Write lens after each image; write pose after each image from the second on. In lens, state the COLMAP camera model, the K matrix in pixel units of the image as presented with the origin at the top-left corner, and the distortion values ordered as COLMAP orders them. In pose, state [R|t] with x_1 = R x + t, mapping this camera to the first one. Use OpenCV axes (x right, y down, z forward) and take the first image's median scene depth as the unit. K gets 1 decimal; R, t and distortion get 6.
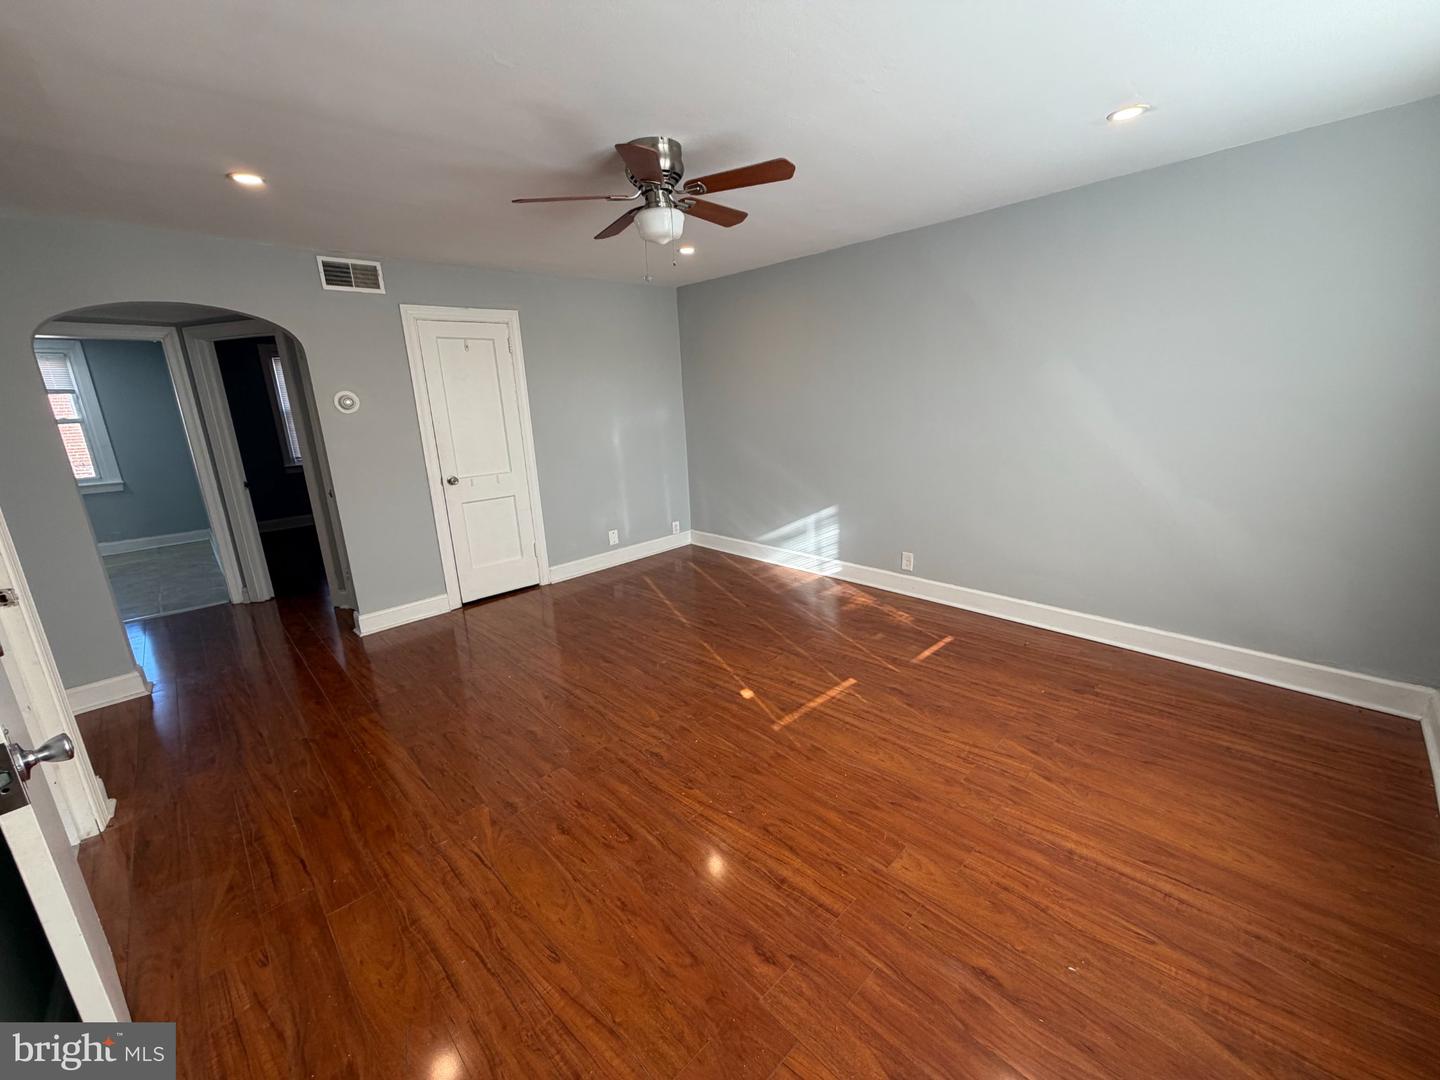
lens RADIAL K [[576.5, 0, 718.9], [0, 576.5, 548.1], [0, 0, 1]] dist [-0.000384, -0.000108]
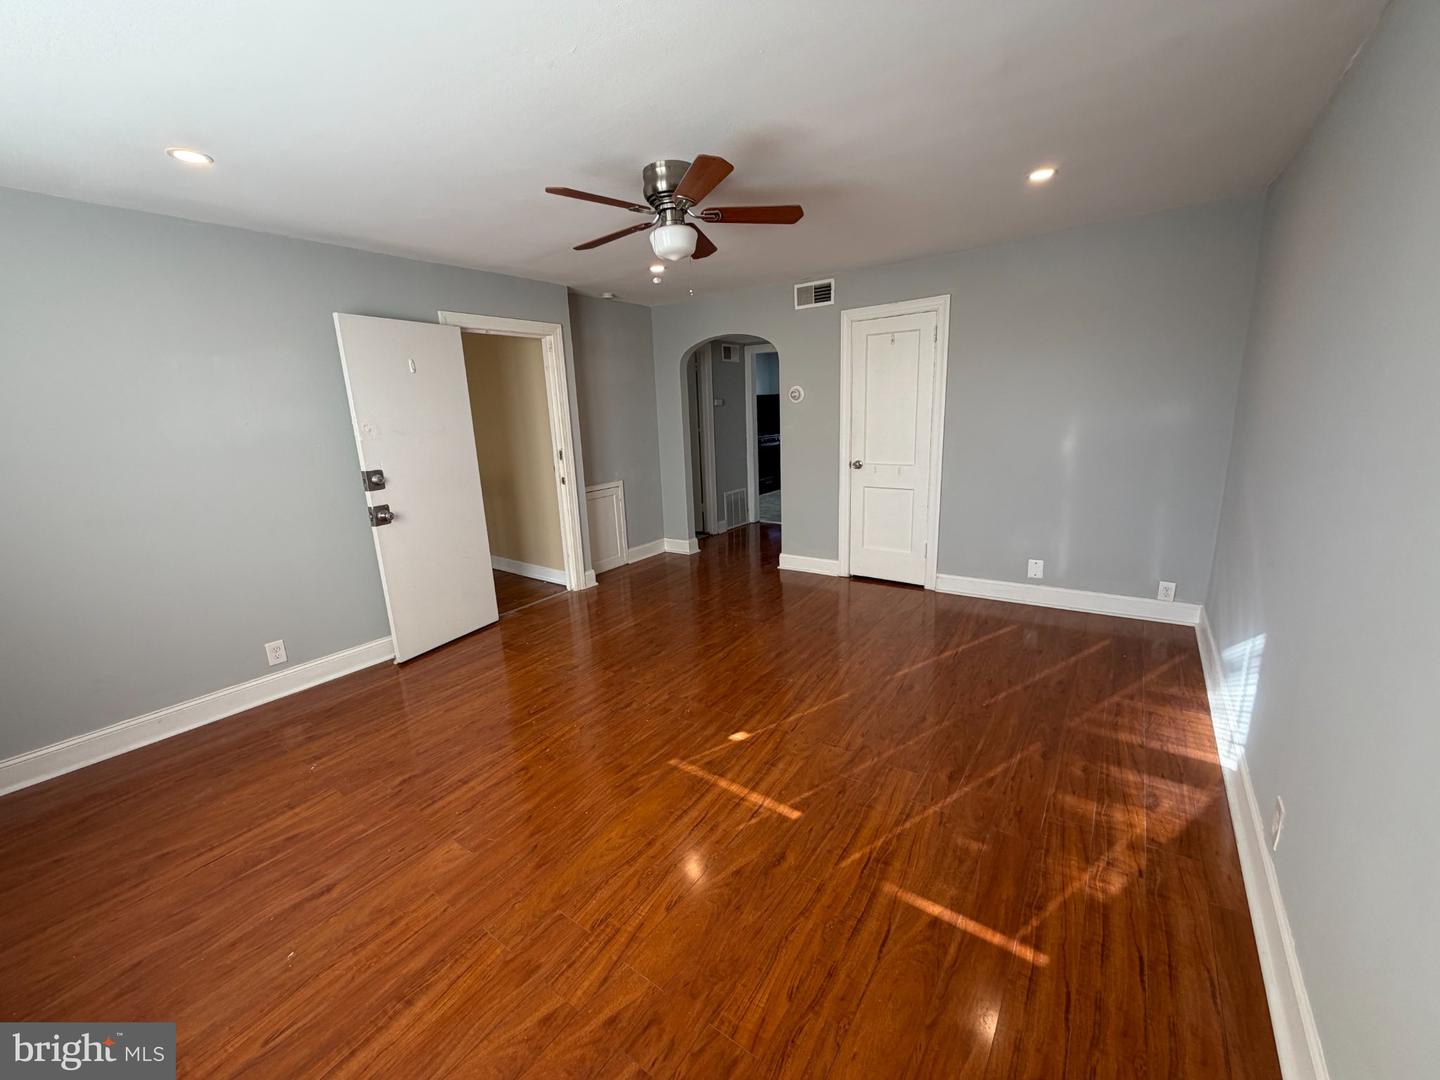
lens RADIAL K [[576.5, 0, 710.6], [0, 576.5, 541.0], [0, 0, 1]] dist [-0.000384, -0.000108]
pose [[0.173670, 0.259752, -0.949930, 0.786745], [-0.221032, 0.950260, 0.219433, -0.214879], [0.959679, 0.171856, 0.222445, 0.687035]]
